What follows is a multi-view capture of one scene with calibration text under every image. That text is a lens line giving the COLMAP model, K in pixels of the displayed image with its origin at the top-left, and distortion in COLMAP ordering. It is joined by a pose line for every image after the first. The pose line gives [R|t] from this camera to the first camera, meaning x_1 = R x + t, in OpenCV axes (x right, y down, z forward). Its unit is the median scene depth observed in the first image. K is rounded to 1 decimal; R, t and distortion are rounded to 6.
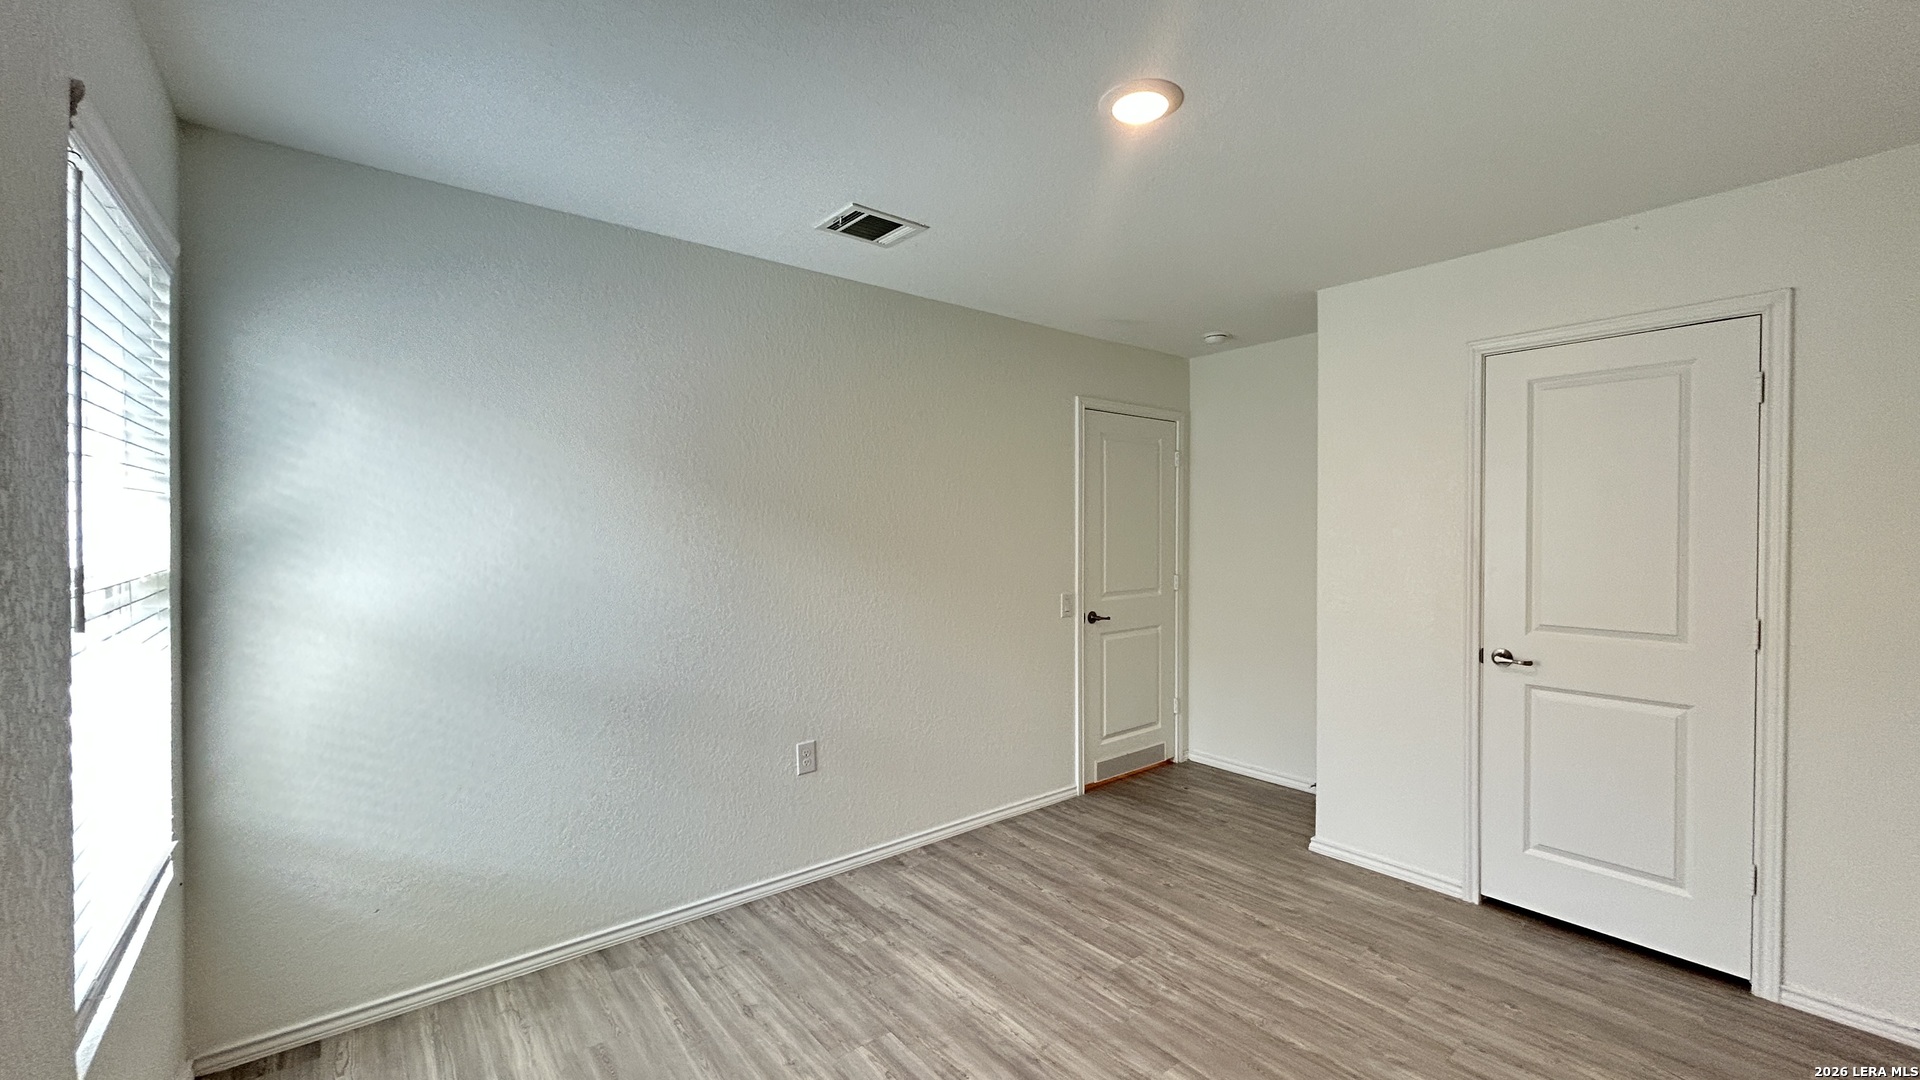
lens RADIAL K [[772.1, 0, 961.4], [0, 772.1, 533.9], [0, 0, 1]] dist [-0.000832, 0.000966]
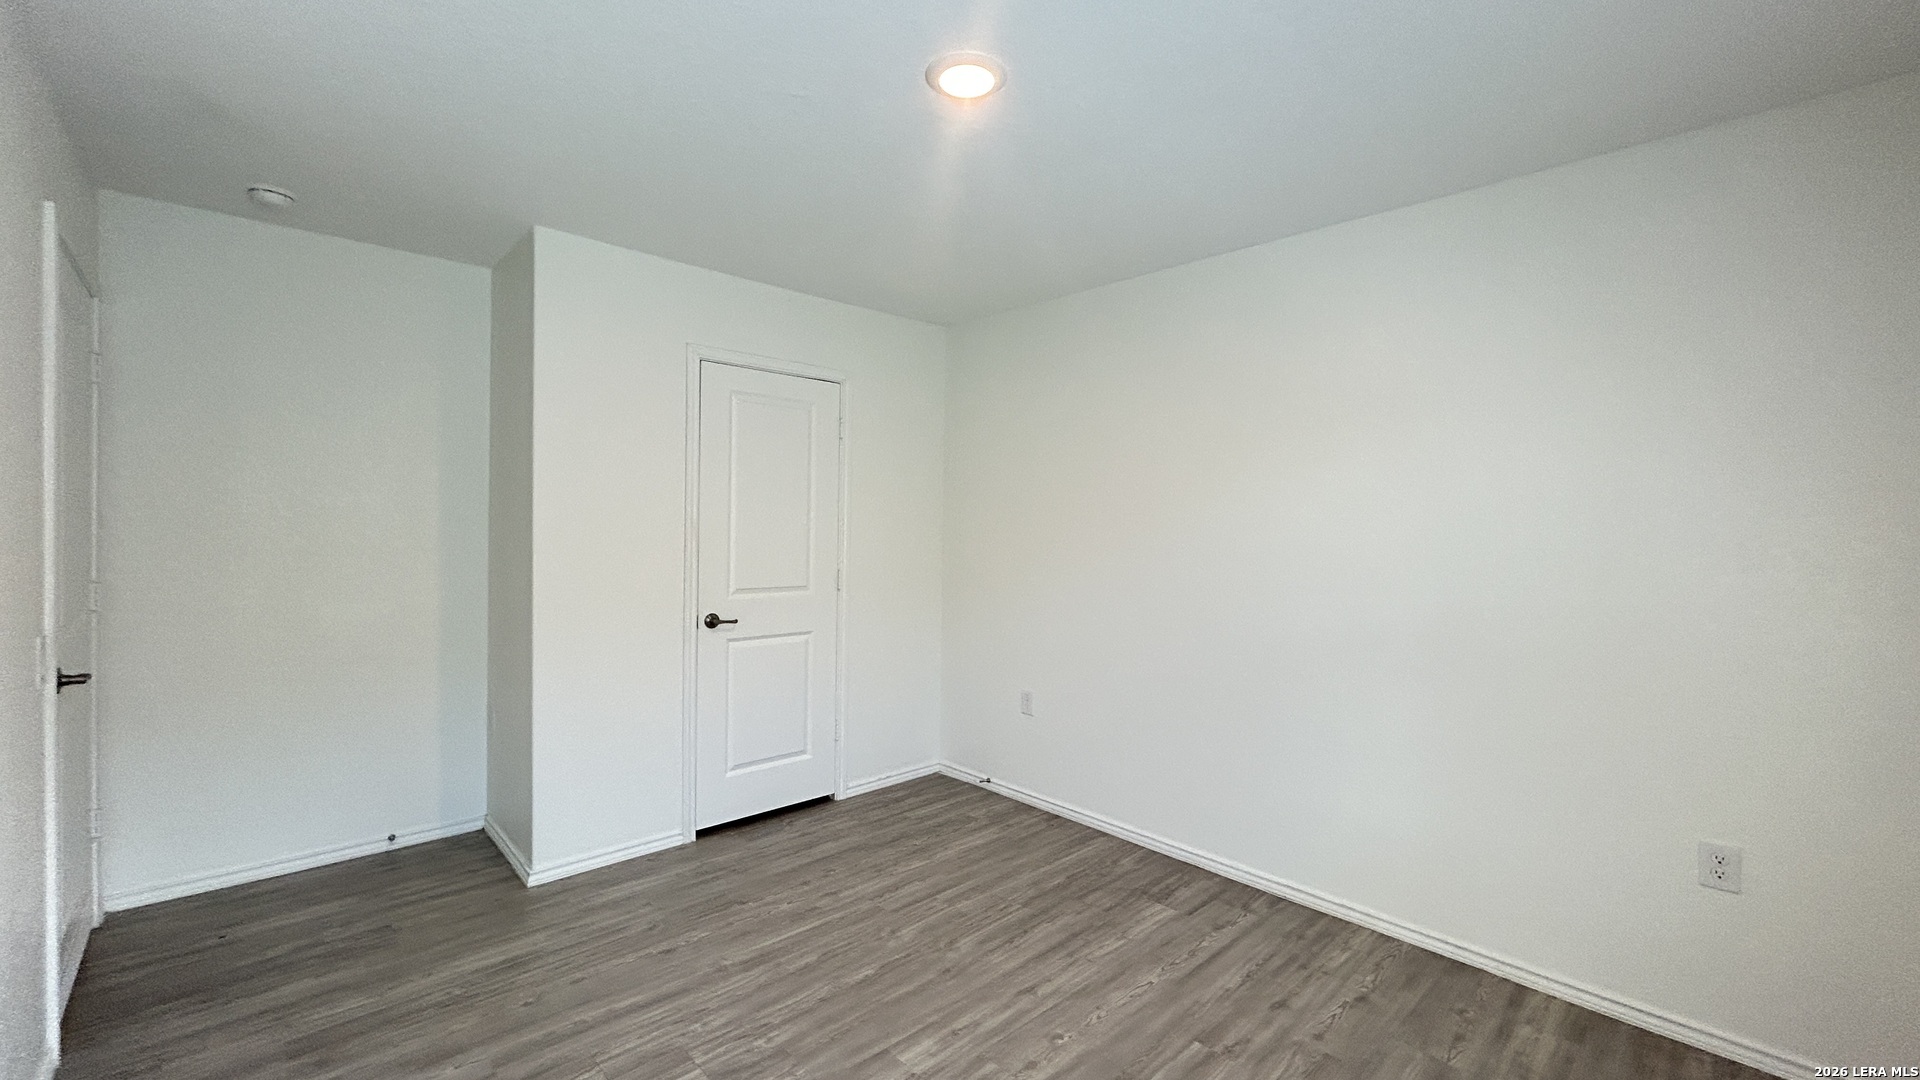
lens RADIAL K [[772.1, 0, 969.4], [0, 772.1, 539.0], [0, 0, 1]] dist [-0.000832, 0.000966]
pose [[-0.071412, -0.023836, 0.997162, -0.516442], [-0.009287, 0.999687, 0.023232, 0.004263], [-0.997404, -0.007601, -0.071611, 0.719070]]
